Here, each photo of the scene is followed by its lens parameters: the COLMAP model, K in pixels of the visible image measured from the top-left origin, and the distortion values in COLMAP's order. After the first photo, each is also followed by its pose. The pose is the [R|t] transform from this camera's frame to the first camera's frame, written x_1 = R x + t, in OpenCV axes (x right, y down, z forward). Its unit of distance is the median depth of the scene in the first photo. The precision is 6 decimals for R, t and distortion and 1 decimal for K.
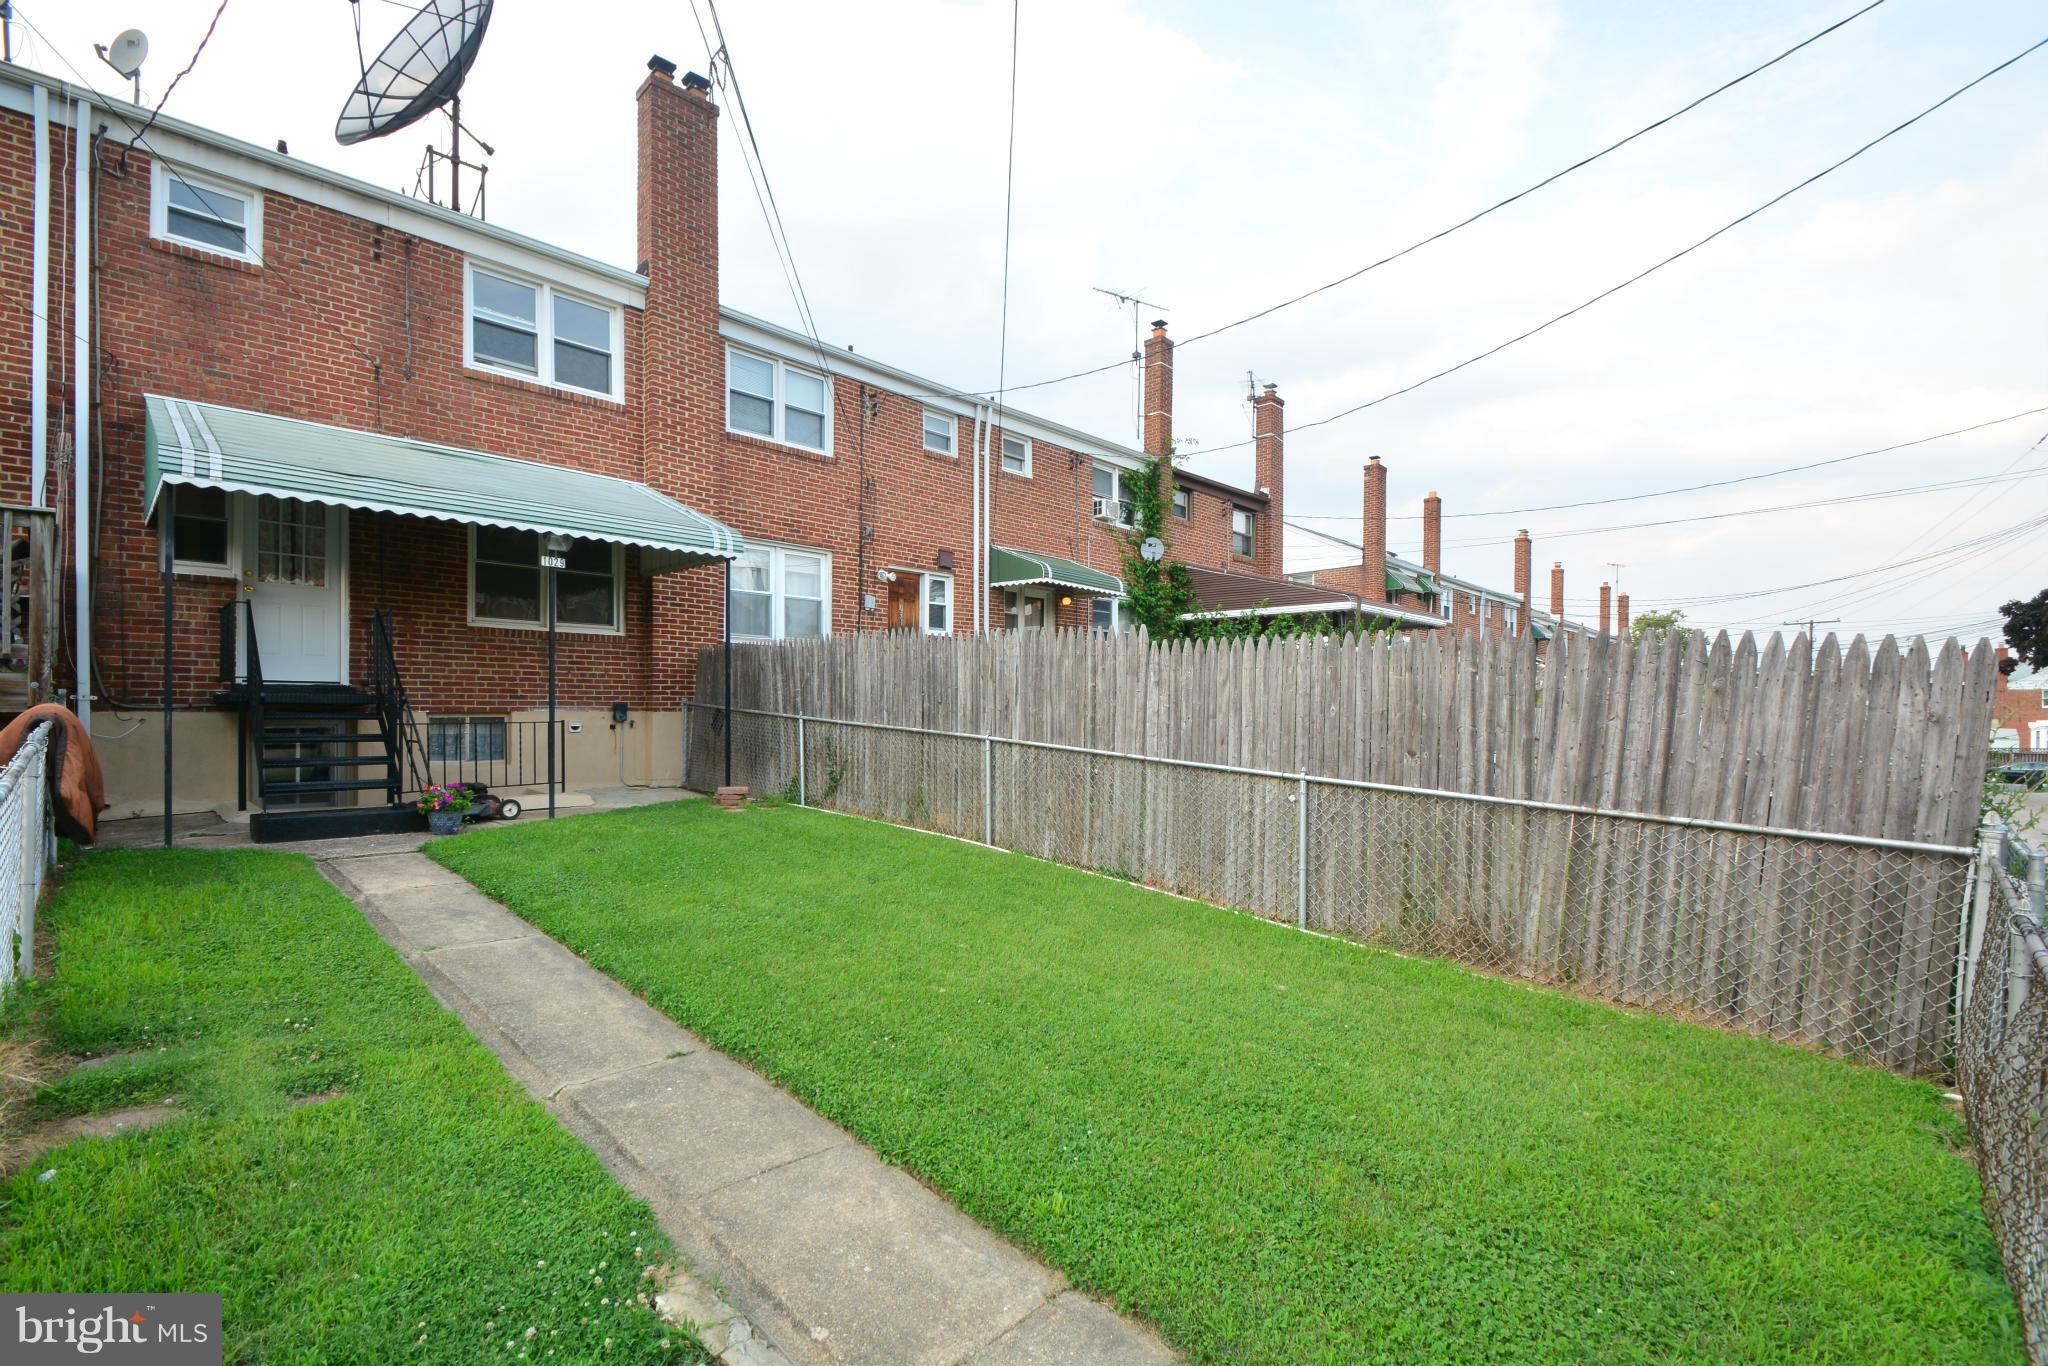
lens RADIAL K [[896.5, 0, 993.7], [0, 896.5, 715.7], [0, 0, 1]] dist [0.011770, -0.014511]
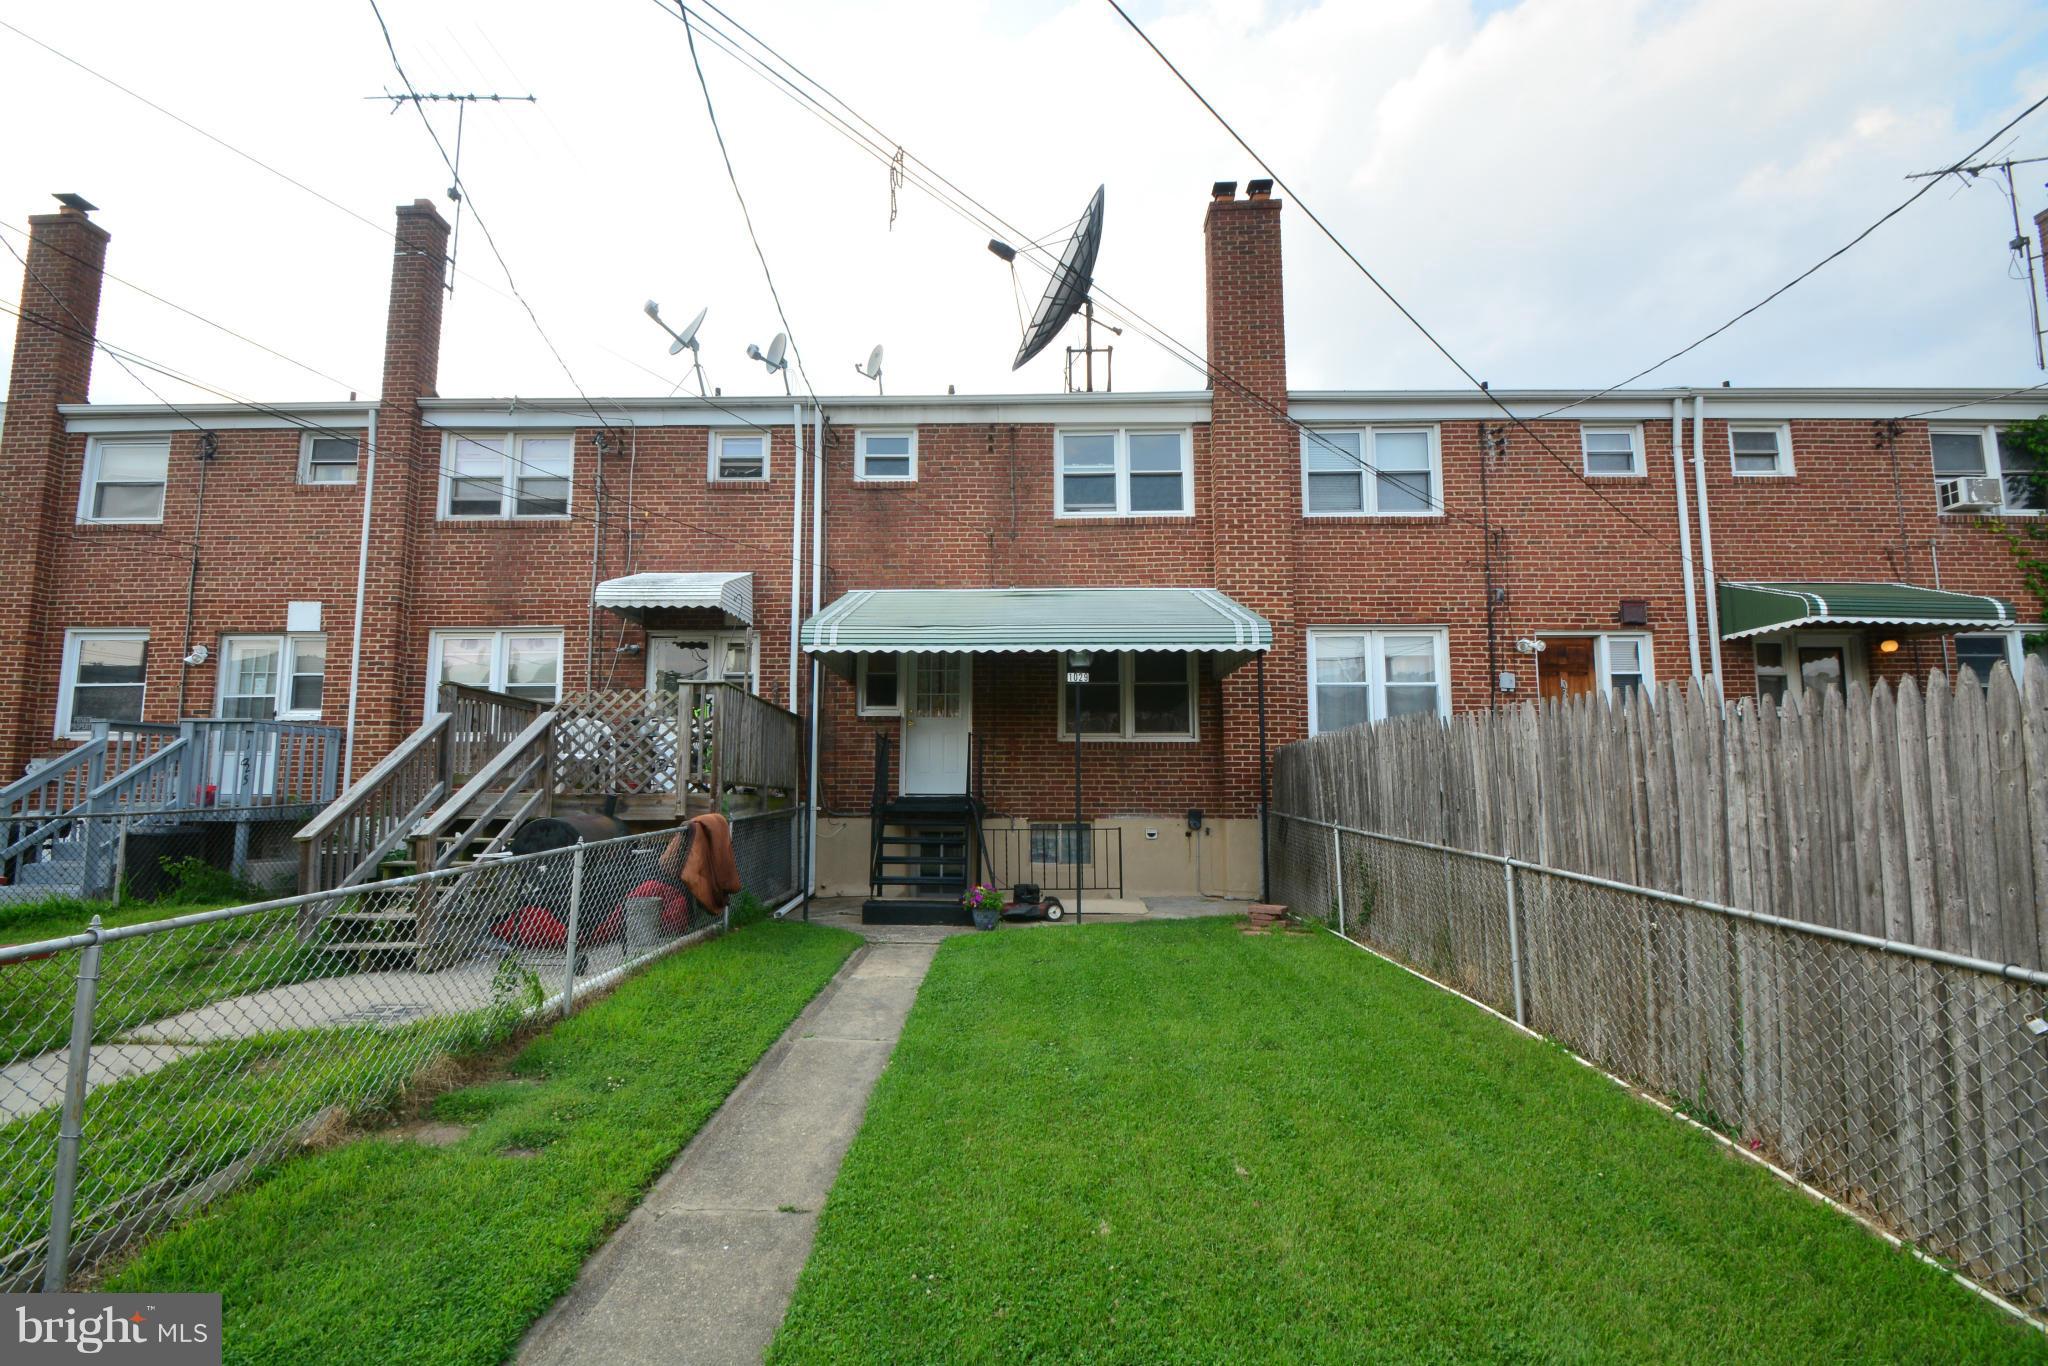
lens RADIAL K [[896.5, 0, 993.7], [0, 896.5, 715.7], [0, 0, 1]] dist [0.011770, -0.014511]
pose [[0.686147, -0.079356, -0.723122, 0.163088], [-0.004614, 0.993538, -0.113409, -0.004539], [0.727448, 0.081152, 0.681347, 0.168142]]
